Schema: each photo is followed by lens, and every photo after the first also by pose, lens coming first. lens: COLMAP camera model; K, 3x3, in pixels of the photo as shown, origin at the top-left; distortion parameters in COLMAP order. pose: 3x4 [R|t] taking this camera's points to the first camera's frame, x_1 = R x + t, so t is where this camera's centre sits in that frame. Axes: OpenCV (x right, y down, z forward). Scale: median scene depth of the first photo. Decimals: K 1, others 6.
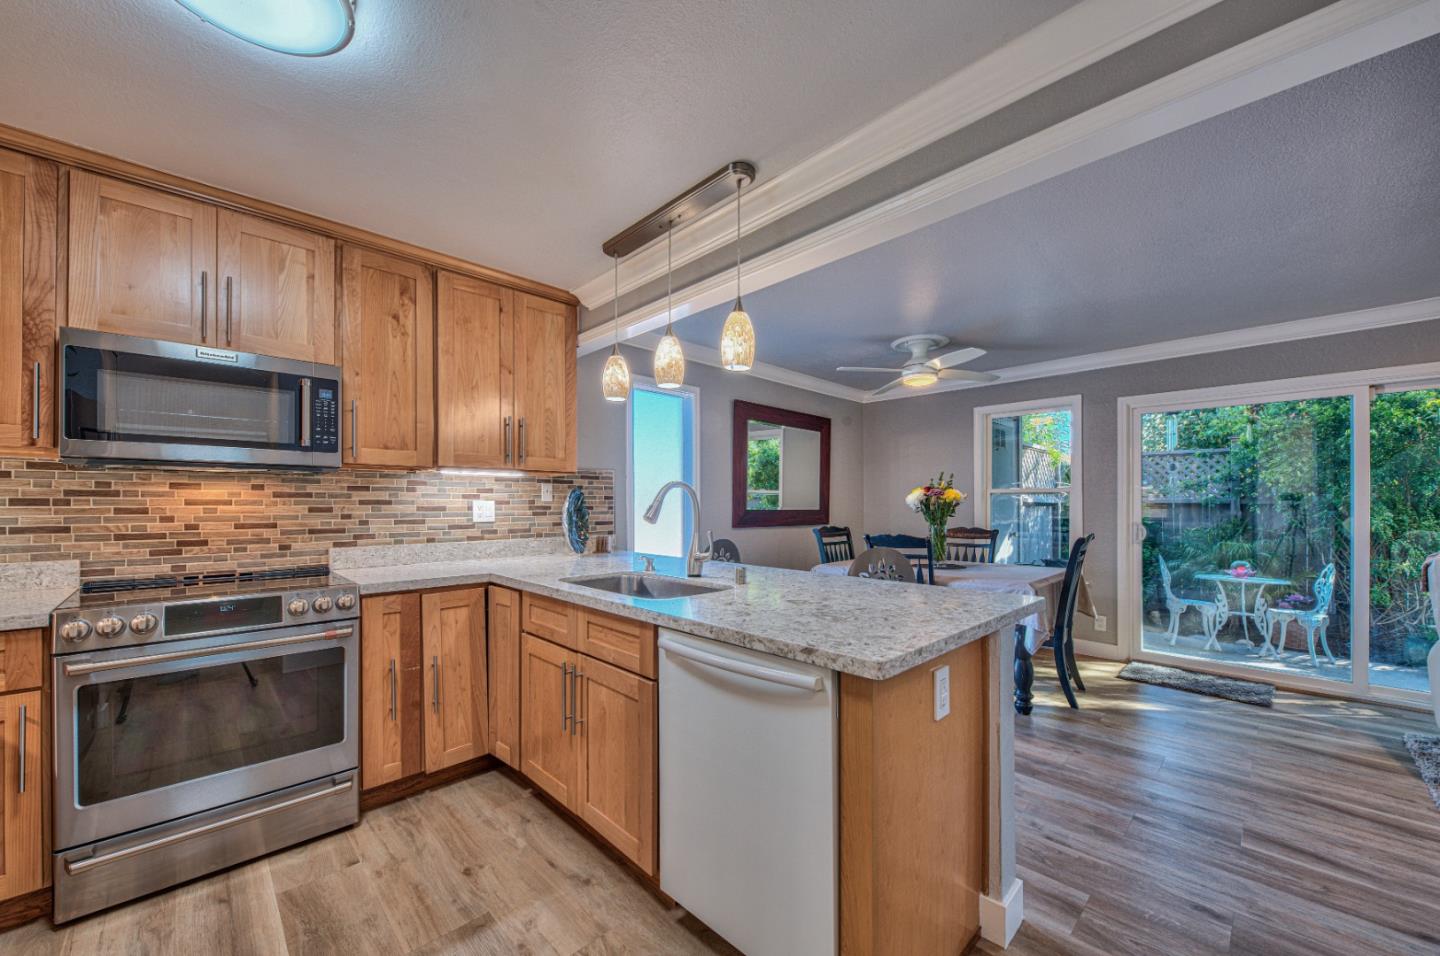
lens RADIAL K [[540.2, 0, 714.6], [0, 540.2, 500.4], [0, 0, 1]] dist [0.007524, -0.007442]
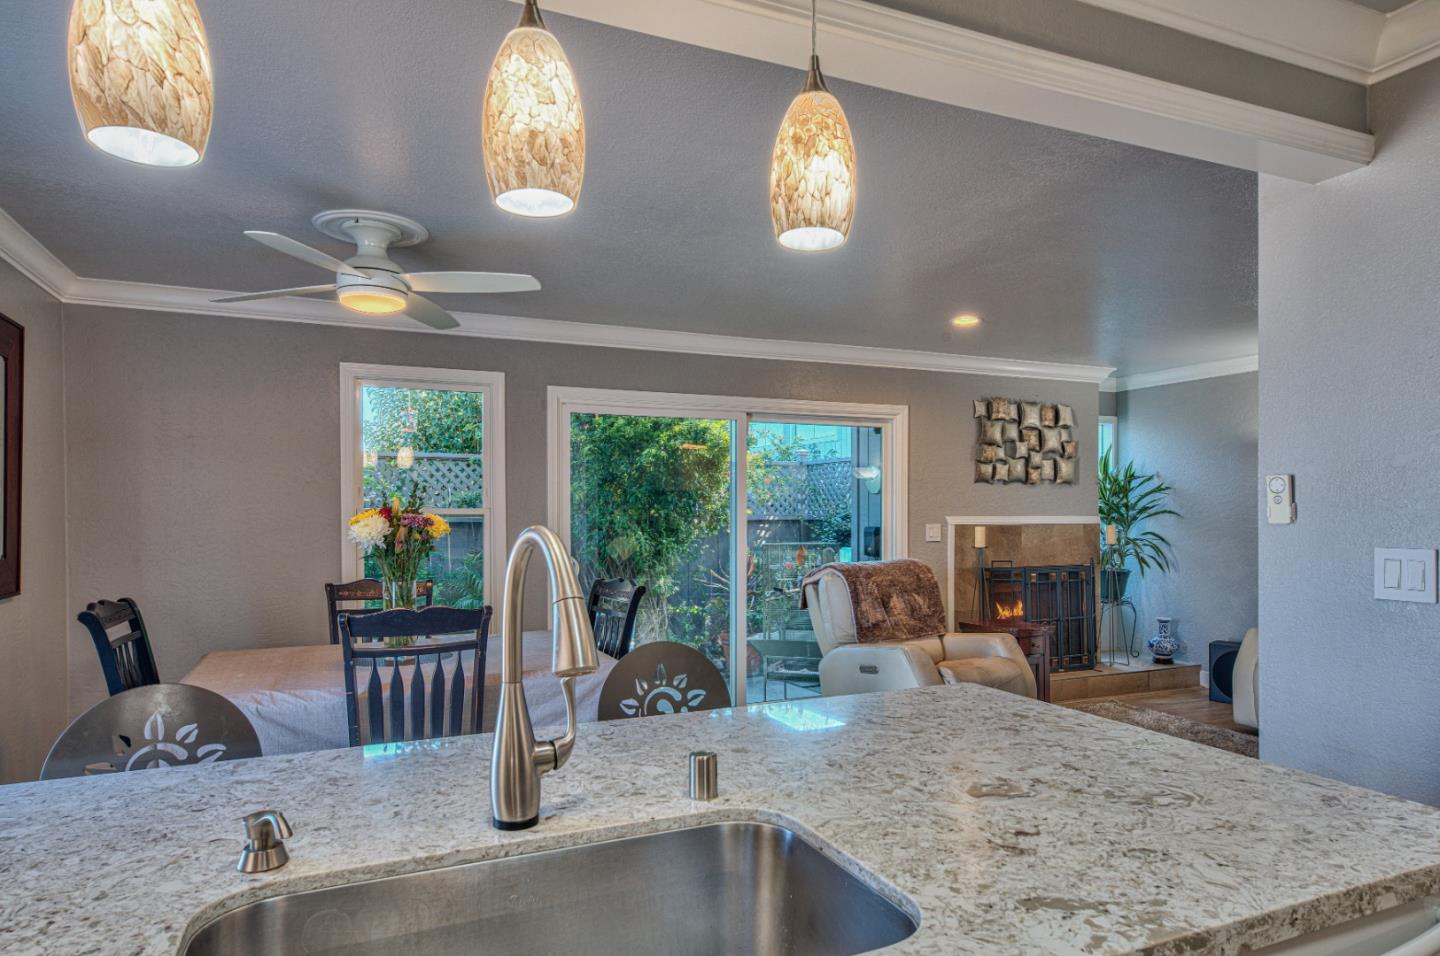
lens RADIAL K [[856.5, 0, 715.8], [0, 856.5, 512.1], [0, 0, 1]] dist [0.002357, 0.000523]
pose [[0.345031, -0.001808, 0.938590, -0.189431], [-0.003243, 0.999990, 0.003118, -0.017852], [-0.938586, -0.004119, 0.345022, 0.289764]]
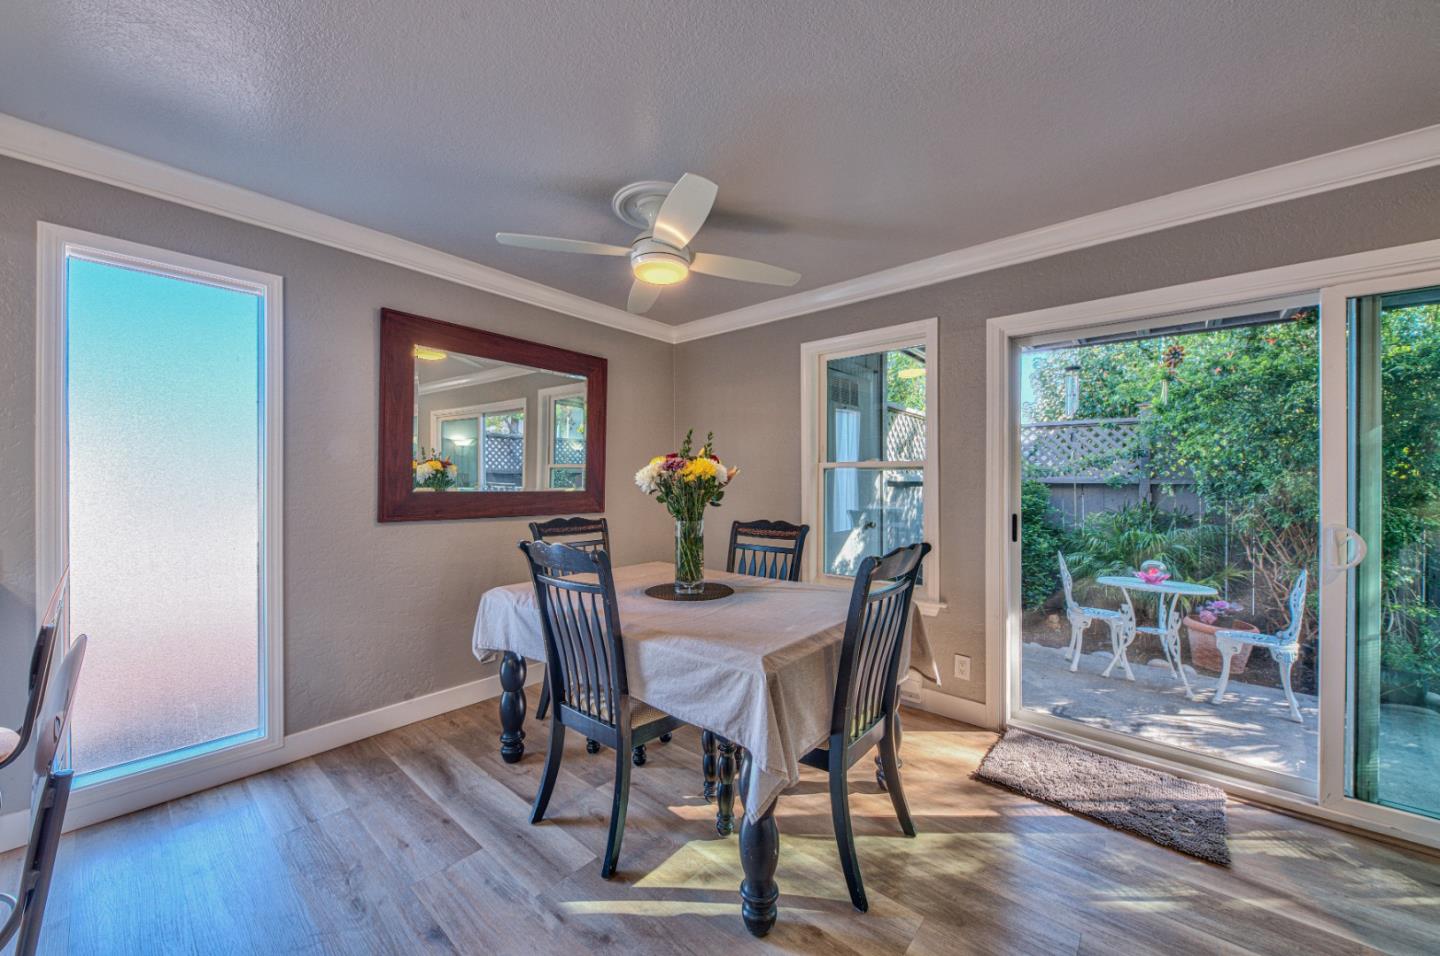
lens RADIAL K [[524.1, 0, 708.0], [0, 524.1, 476.4], [0, 0, 1]] dist [0.000614, -0.003463]
pose [[0.996412, 0.004850, 0.084492, 0.268807], [-0.004570, 0.999983, -0.003507, 0.000410], [-0.084508, 0.003108, 0.996418, 0.302416]]
